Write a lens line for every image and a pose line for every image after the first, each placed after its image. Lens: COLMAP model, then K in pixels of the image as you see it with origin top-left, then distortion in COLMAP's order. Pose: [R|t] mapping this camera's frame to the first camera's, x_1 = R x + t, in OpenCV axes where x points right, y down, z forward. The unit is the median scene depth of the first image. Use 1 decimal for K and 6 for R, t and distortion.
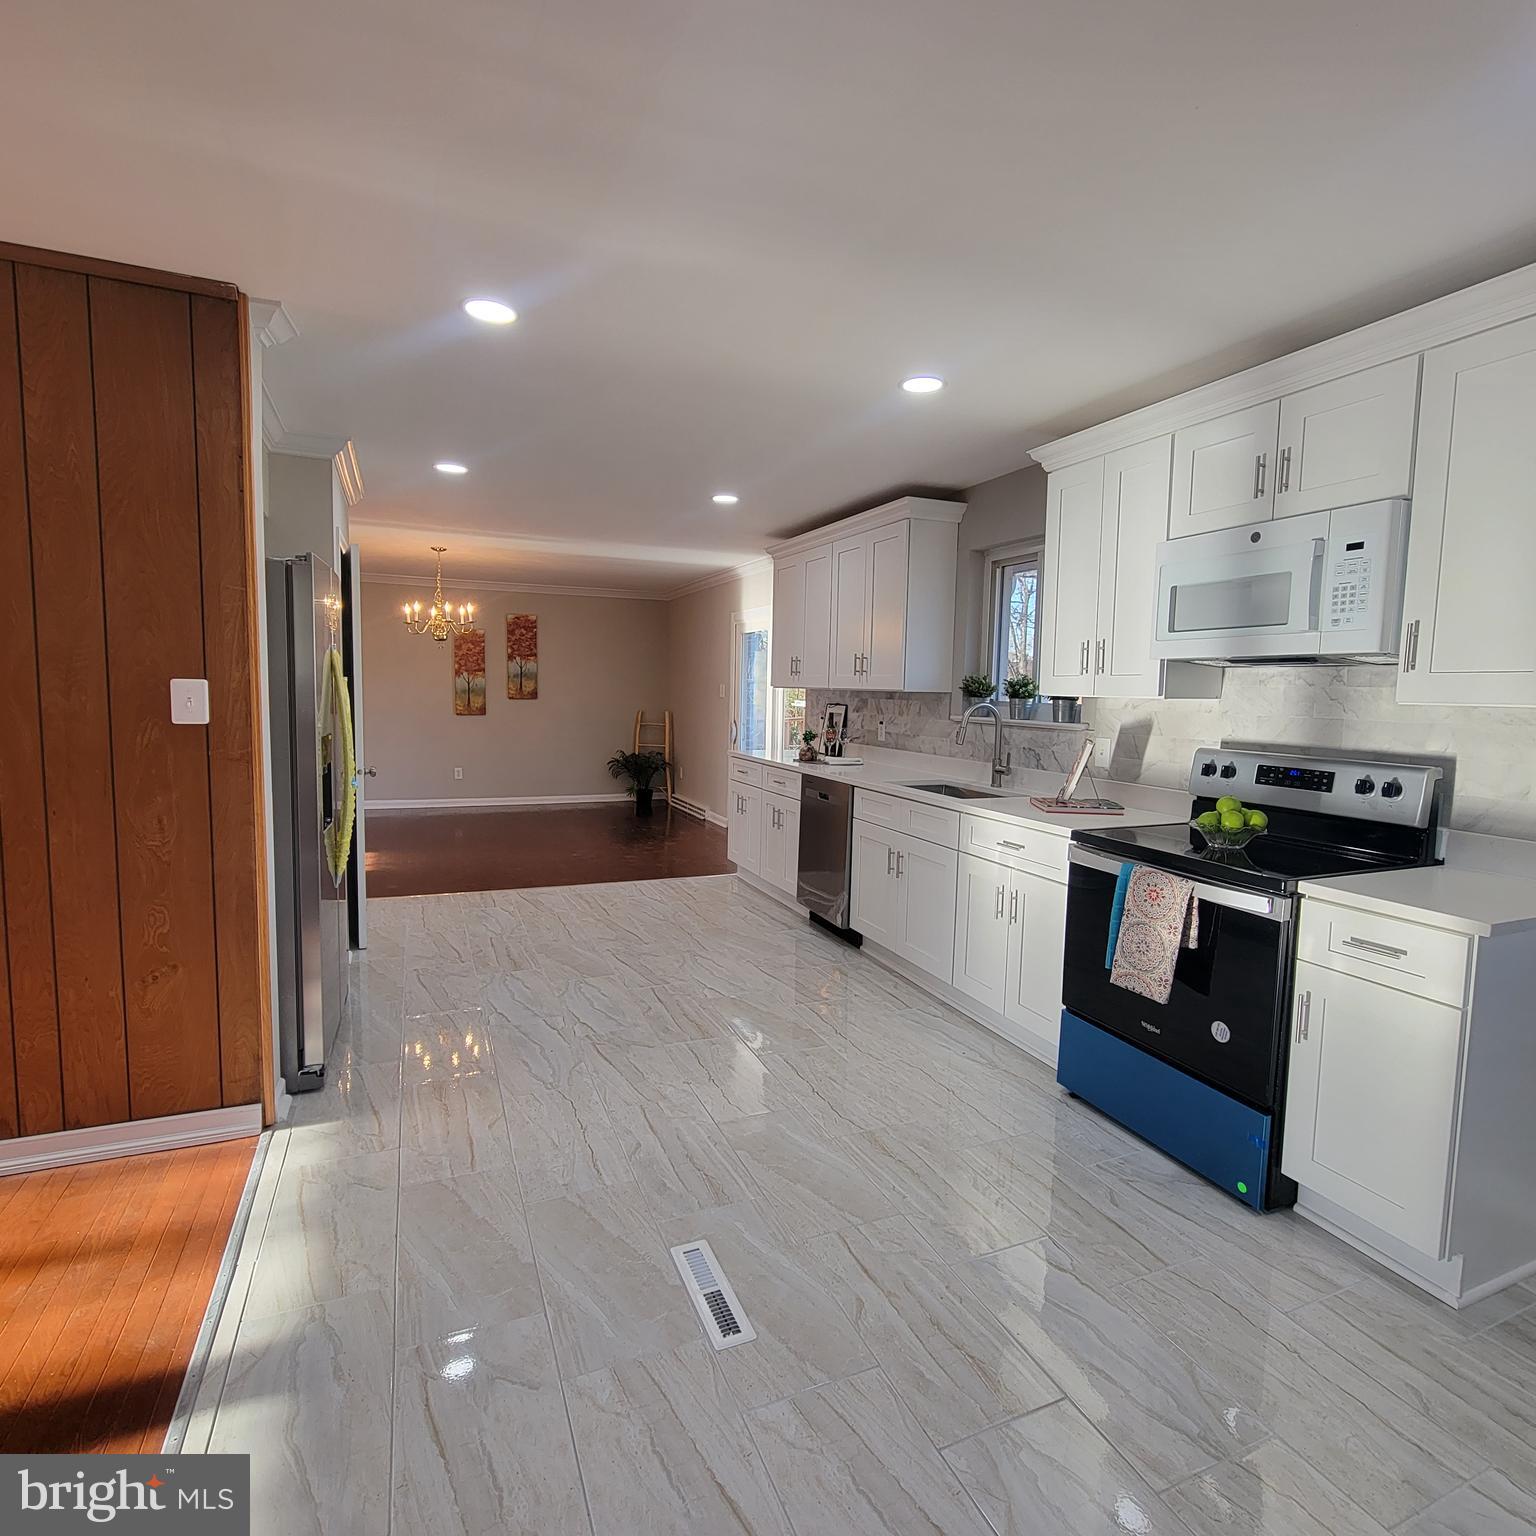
lens RADIAL K [[832.6, 0, 766.4], [0, 832.6, 769.5], [0, 0, 1]] dist [-0.000502, -0.000710]
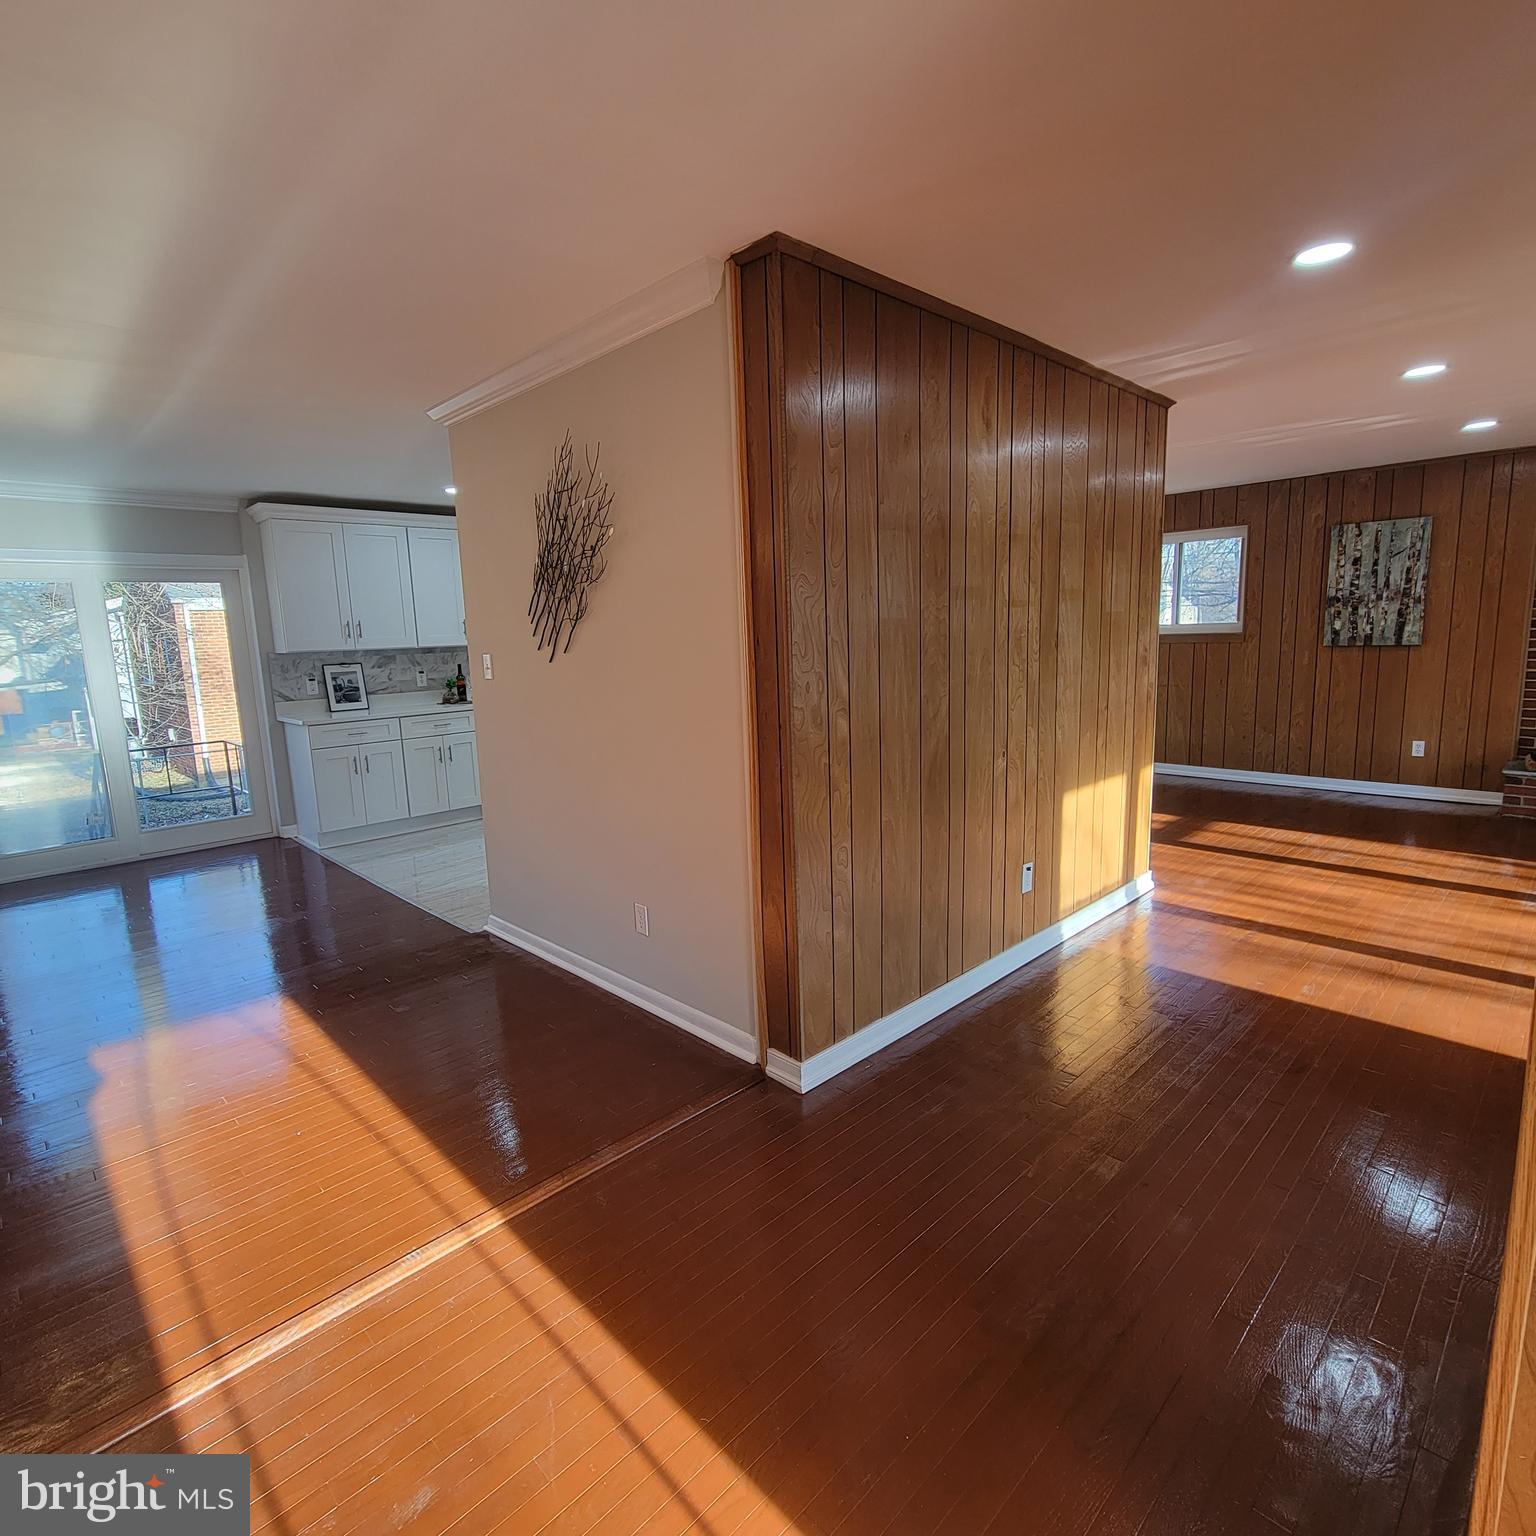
lens RADIAL K [[832.6, 0, 757.7], [0, 832.6, 764.8], [0, 0, 1]] dist [-0.000502, -0.000710]
pose [[-0.350169, -0.161737, 0.922617, -1.291197], [0.119069, 0.969304, 0.215112, -0.136042], [-0.929088, 0.185181, -0.320163, 0.977298]]
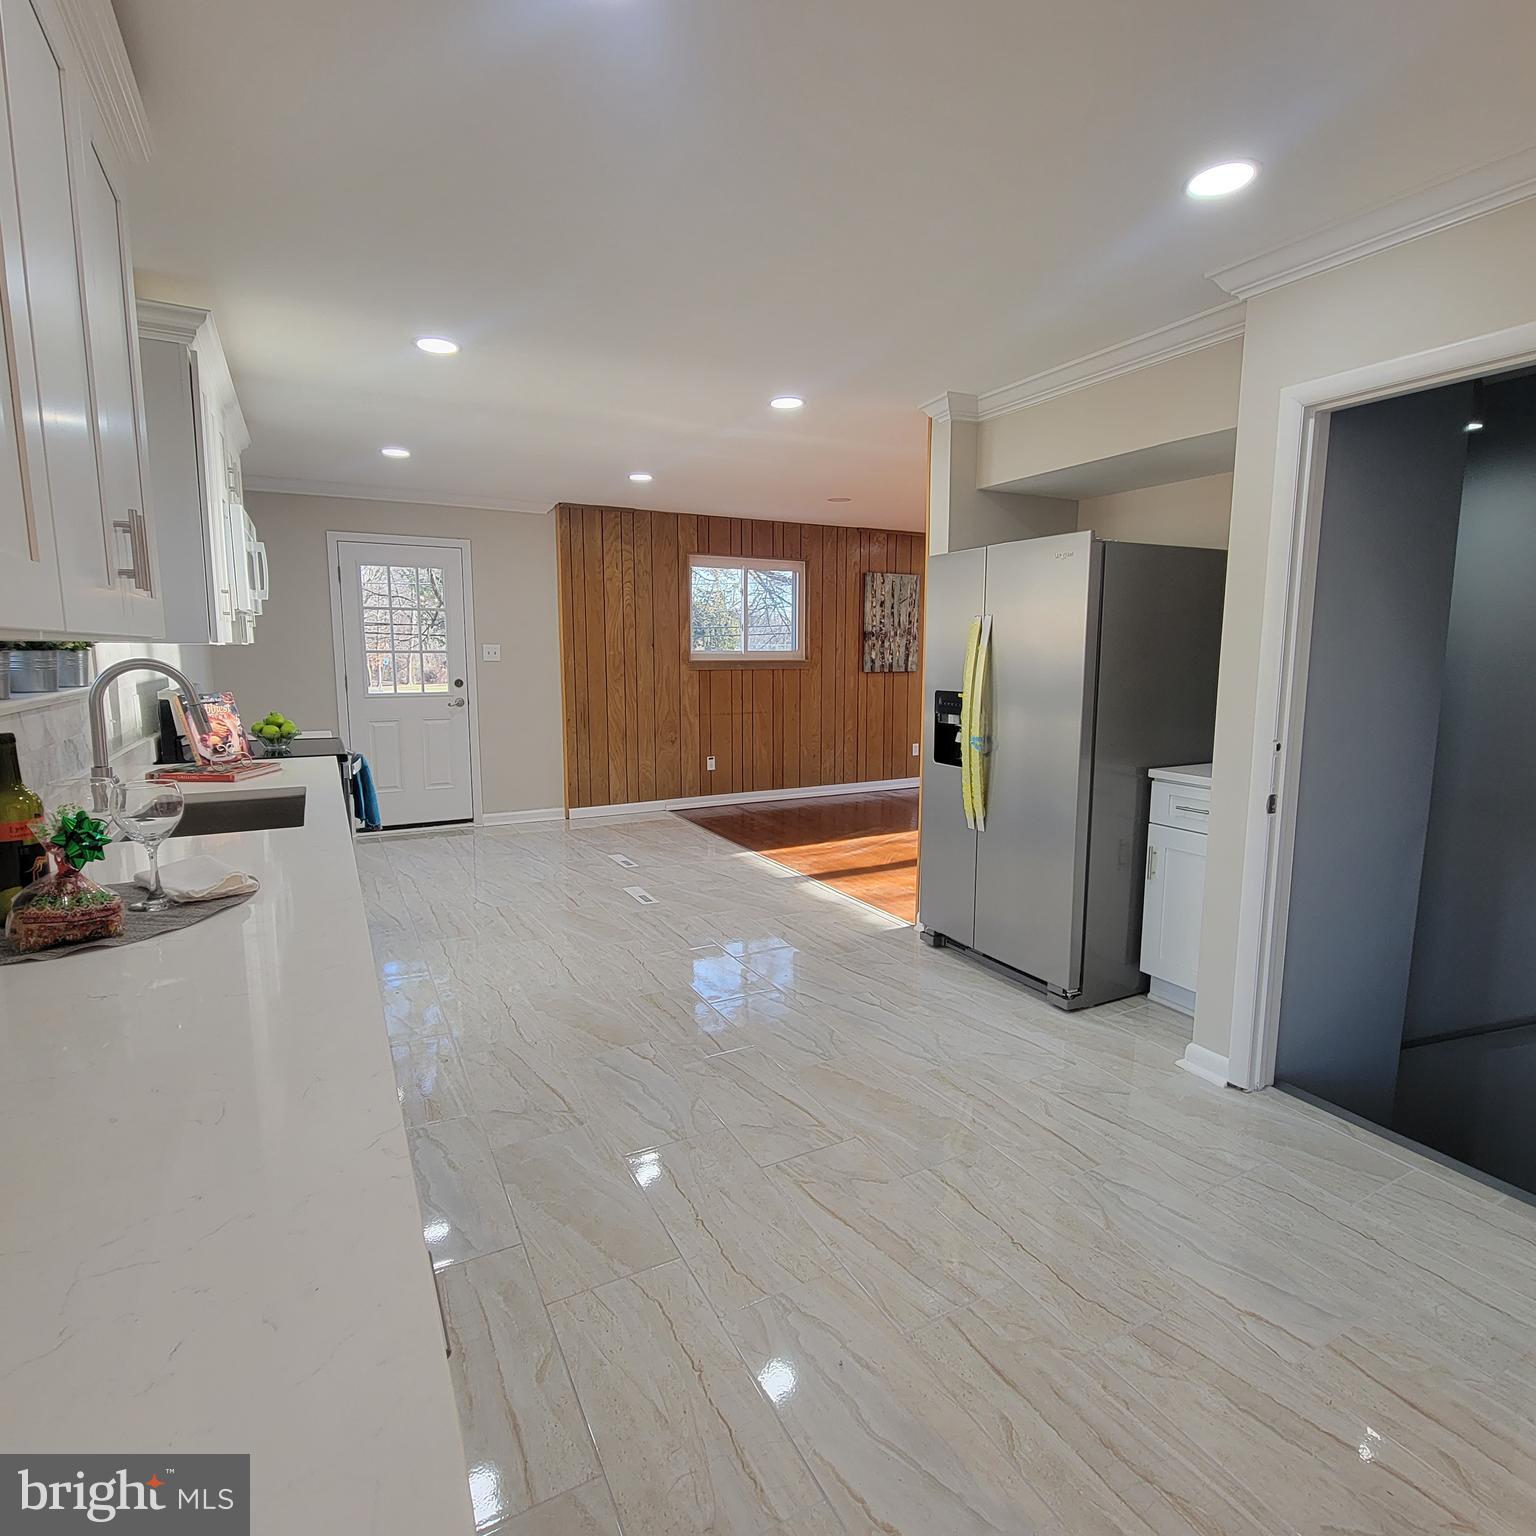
lens RADIAL K [[832.6, 0, 767.2], [0, 832.6, 767.1], [0, 0, 1]] dist [-0.000502, -0.000710]
pose [[-0.995976, -0.012438, -0.088748, -0.083340], [-0.033117, 0.971301, 0.235536, -0.119291], [0.083271, 0.237527, -0.967805, 1.228576]]
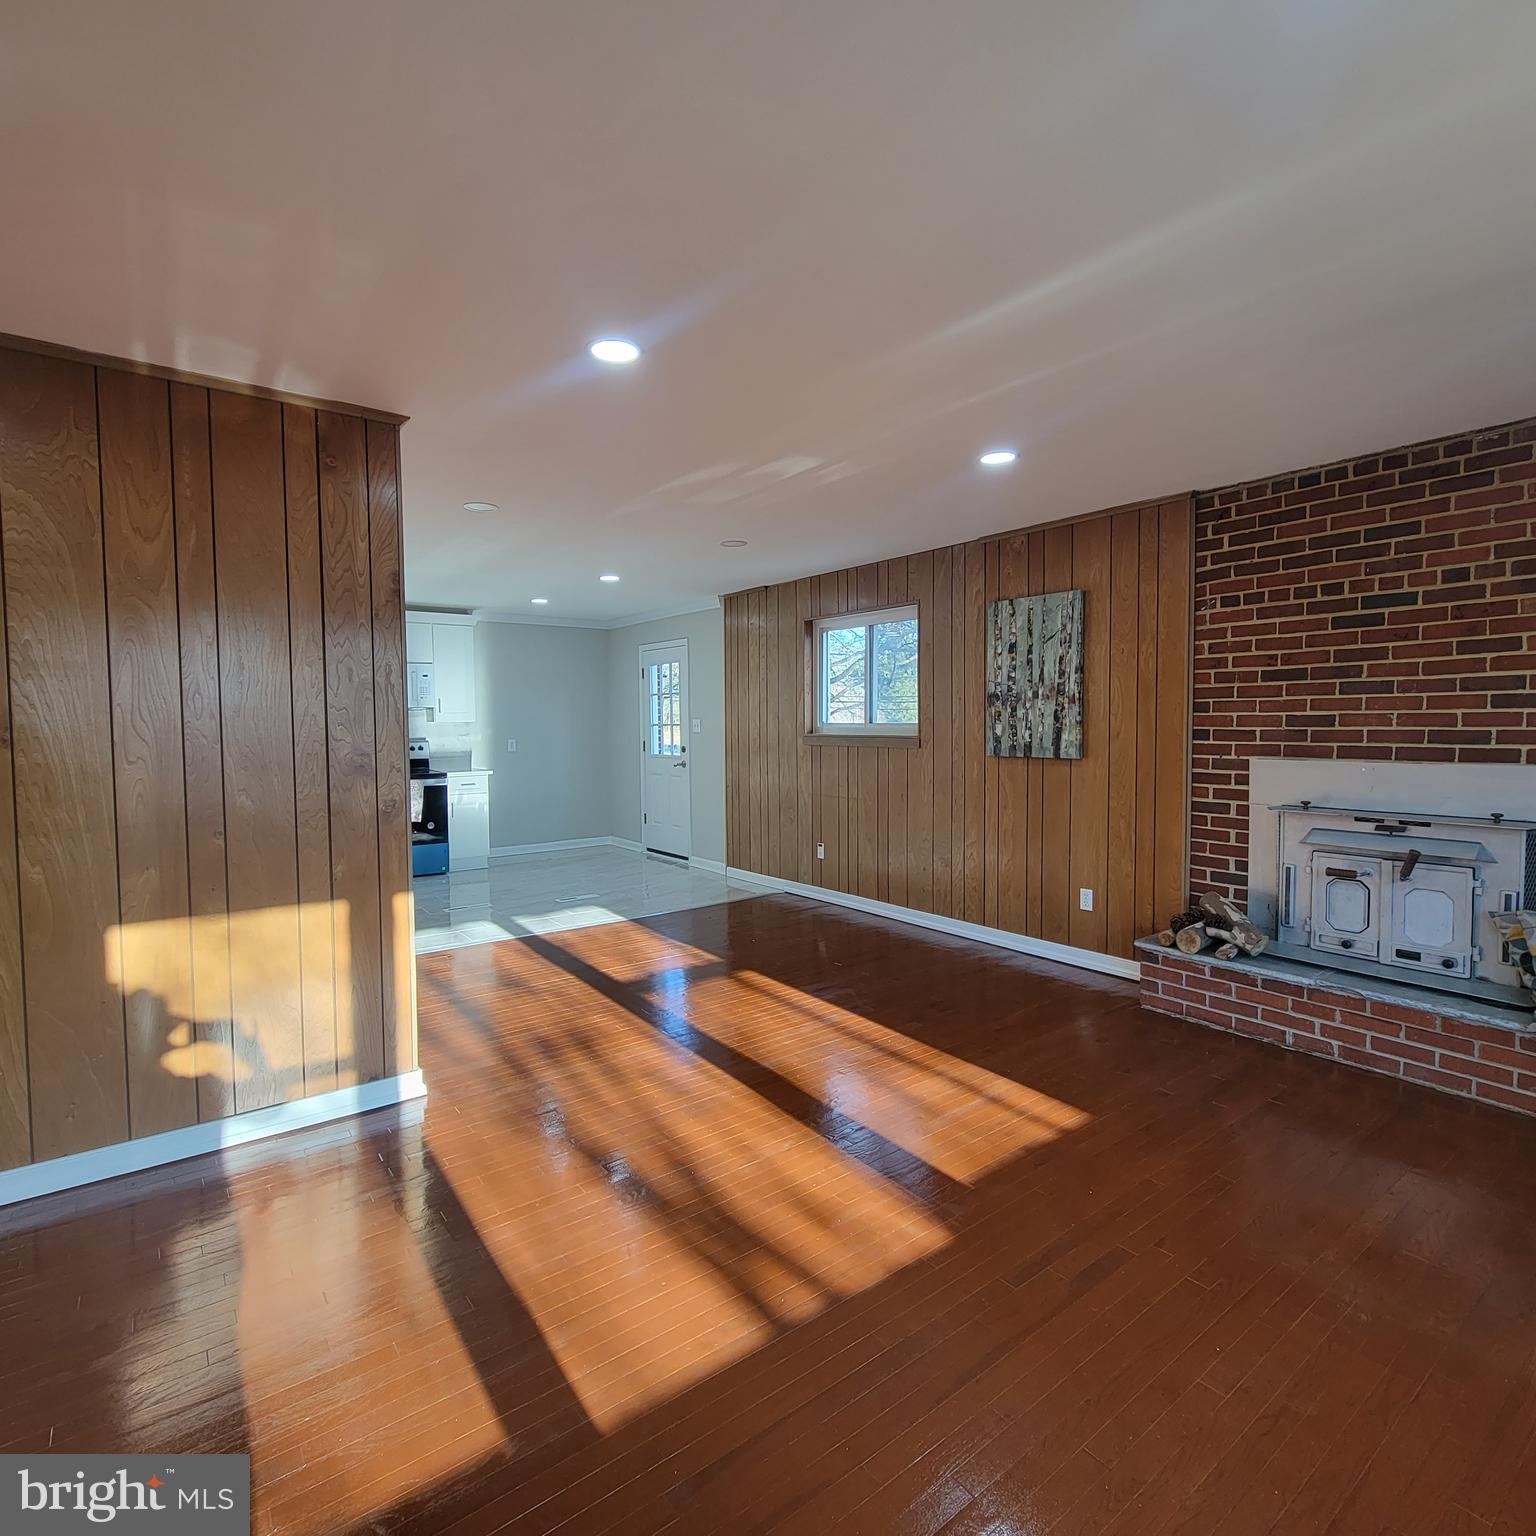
lens RADIAL K [[832.6, 0, 753.6], [0, 832.6, 763.0], [0, 0, 1]] dist [-0.000502, -0.000710]
pose [[-0.231288, -0.069742, 0.970382, -1.275479], [0.097988, 0.990685, 0.094556, -0.046889], [-0.967938, 0.116956, -0.222300, 0.218453]]
